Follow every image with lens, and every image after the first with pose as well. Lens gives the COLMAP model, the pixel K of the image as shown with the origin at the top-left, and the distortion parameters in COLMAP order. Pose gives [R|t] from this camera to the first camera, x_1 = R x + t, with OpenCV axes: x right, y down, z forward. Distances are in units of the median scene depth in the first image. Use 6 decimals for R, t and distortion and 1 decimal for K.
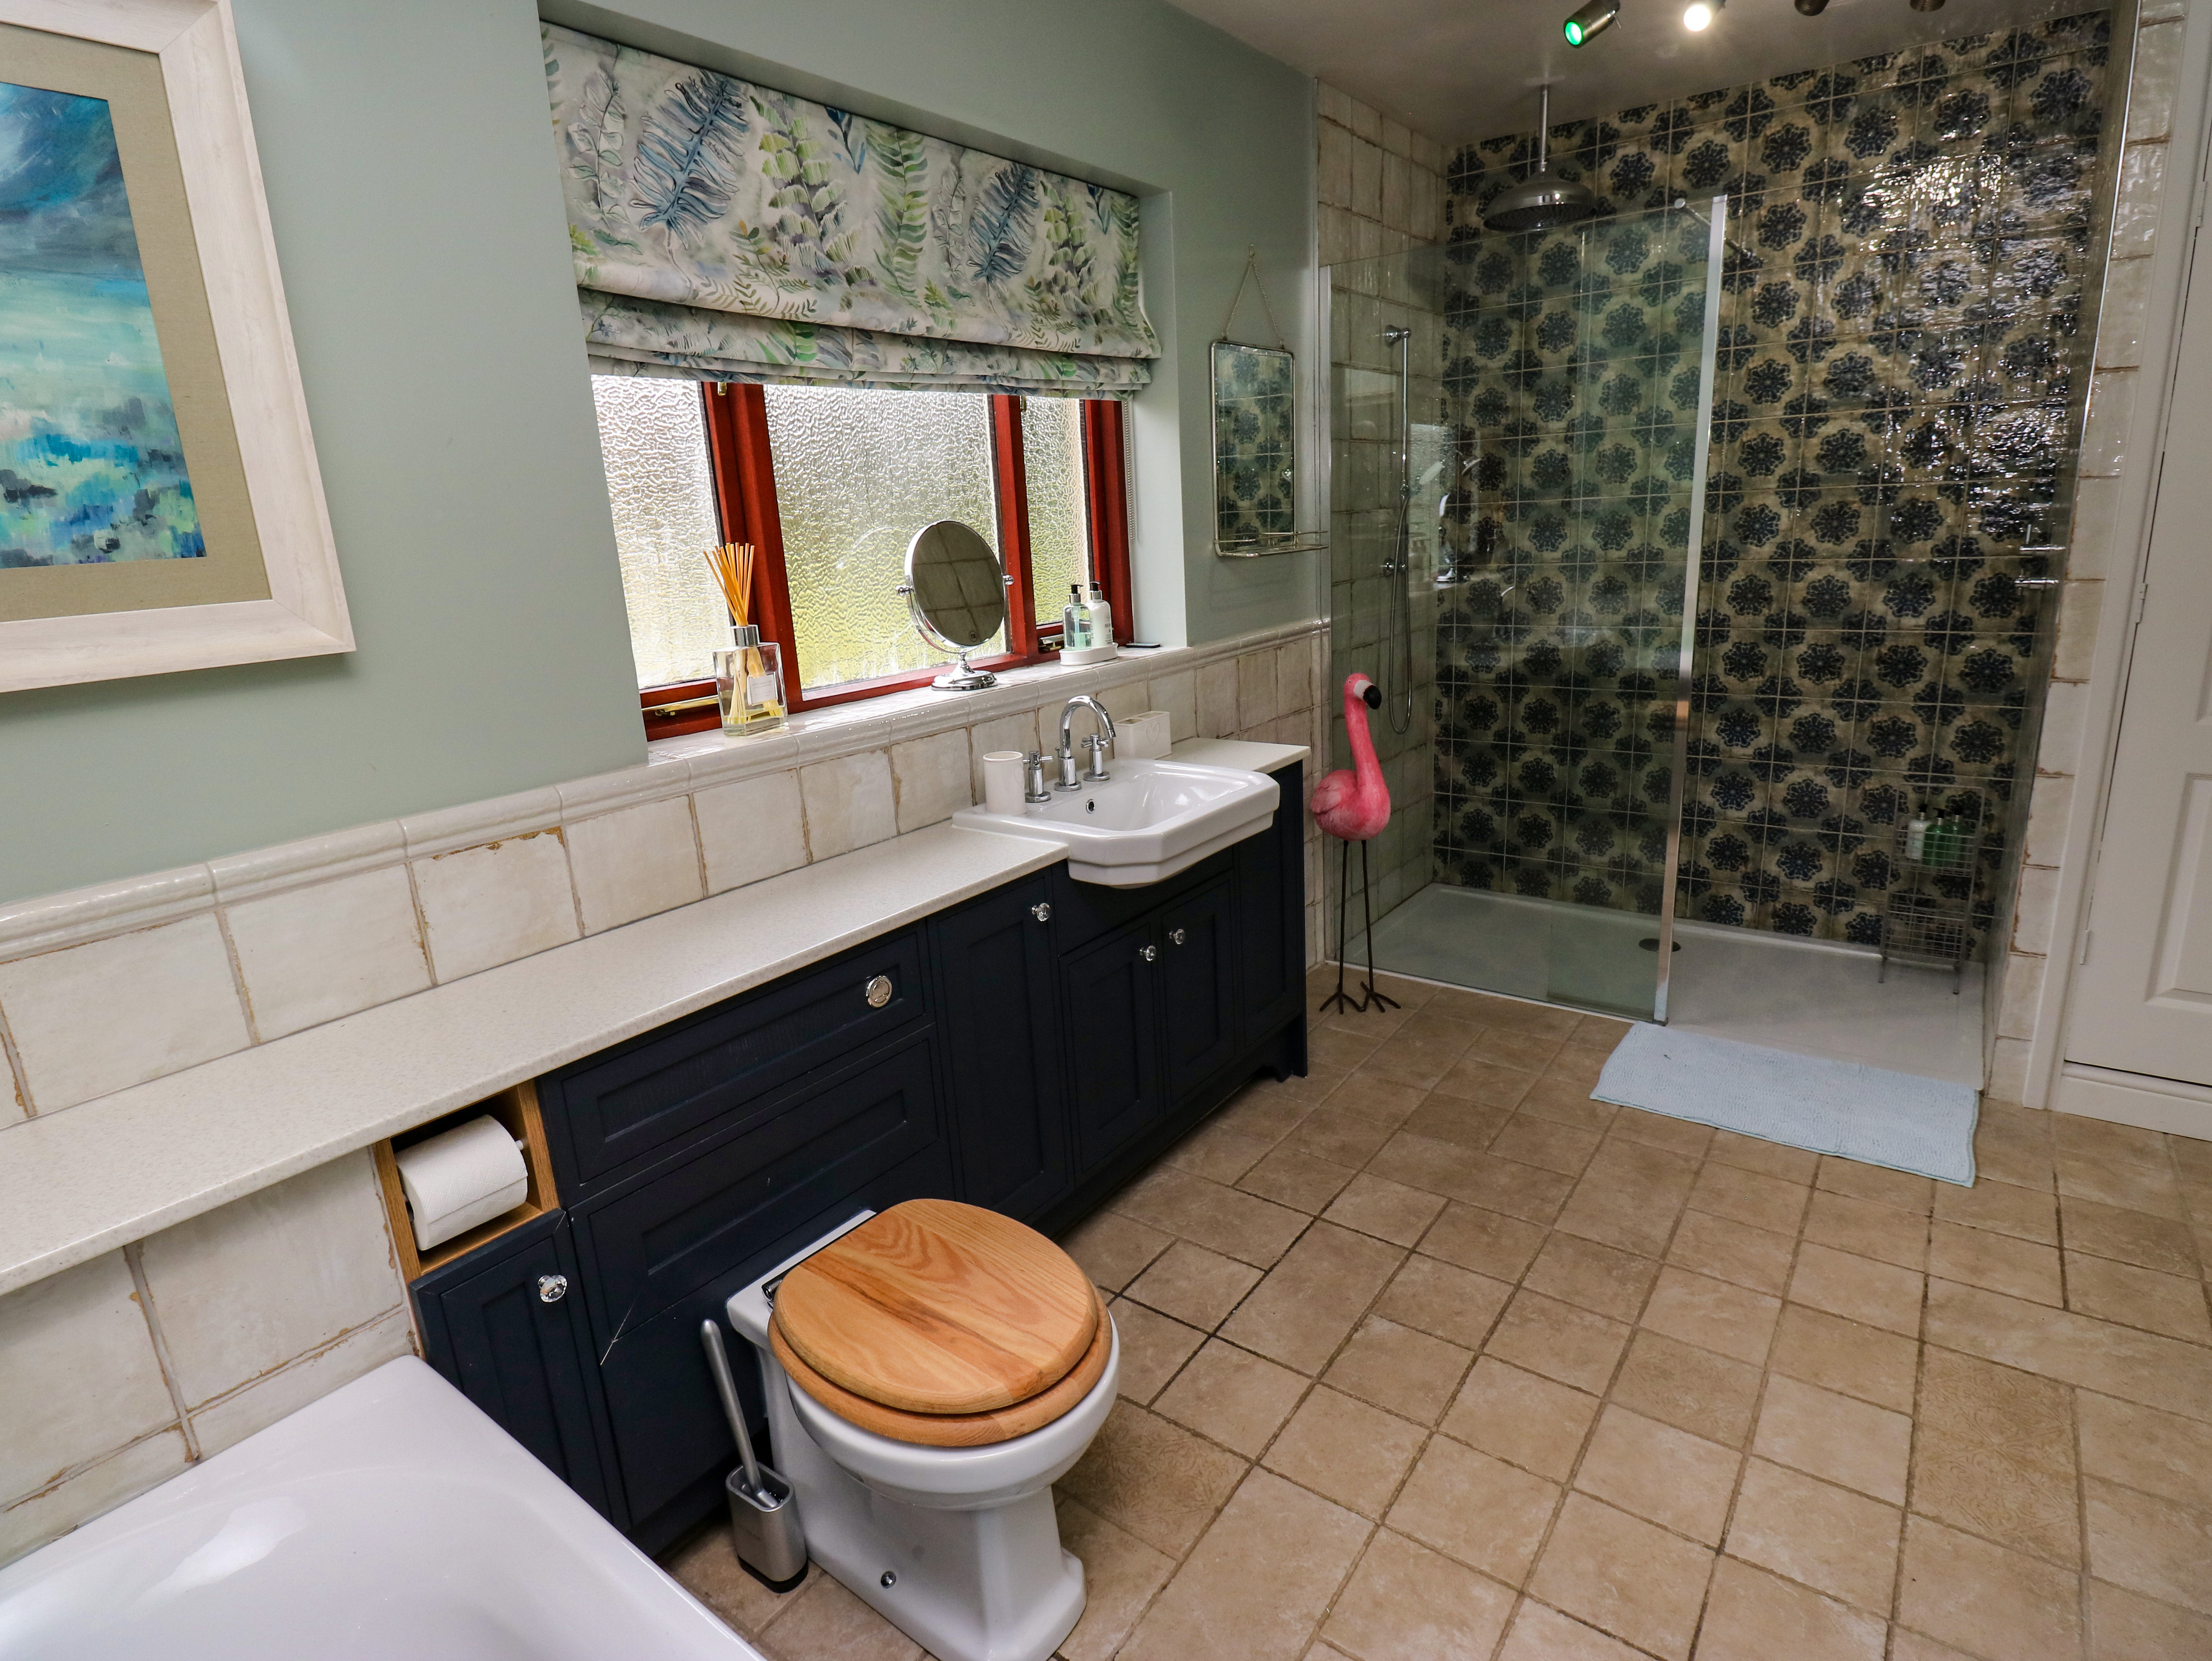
lens RADIAL K [[1151.5, 0, 1126.5], [0, 1151.5, 814.7], [0, 0, 1]] dist [0.010096, -0.018725]
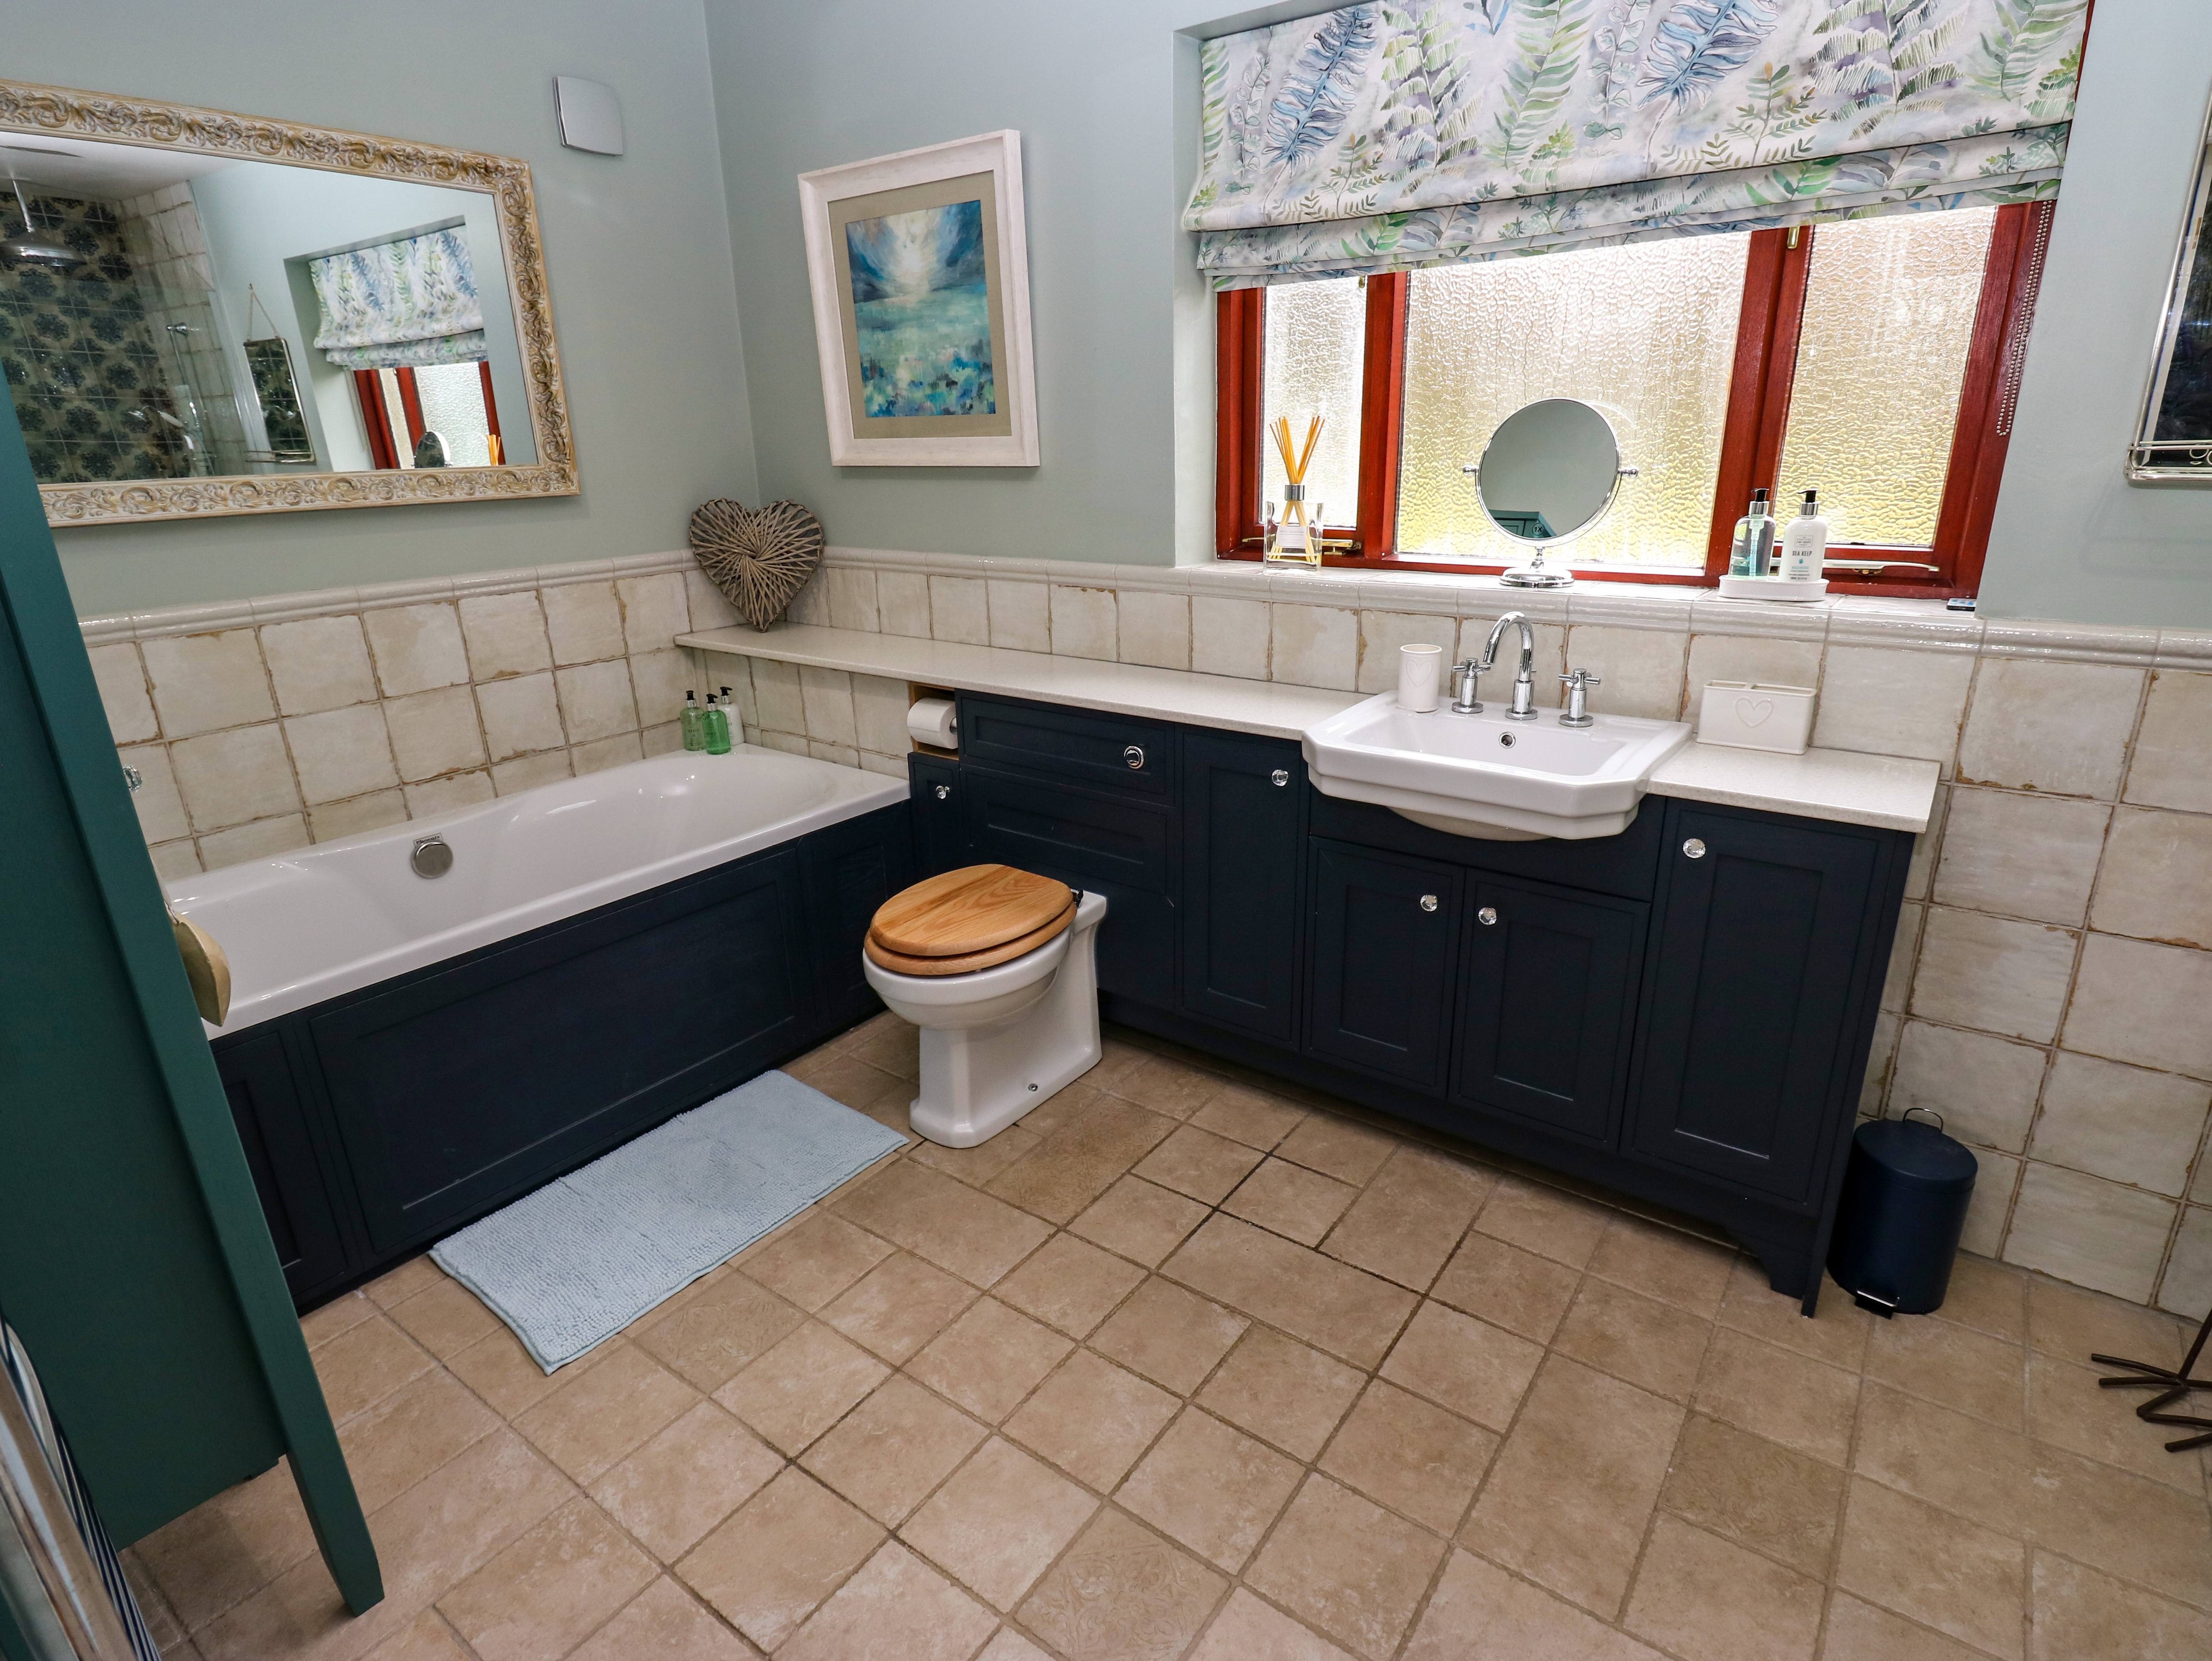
lens RADIAL K [[1151.5, 0, 1126.5], [0, 1151.5, 814.7], [0, 0, 1]] dist [0.010096, -0.018725]
pose [[0.005126, 0.365835, -0.930665, 1.185249], [-0.234306, 0.905209, 0.354538, -0.293589], [0.972149, 0.216243, 0.090358, 0.963357]]
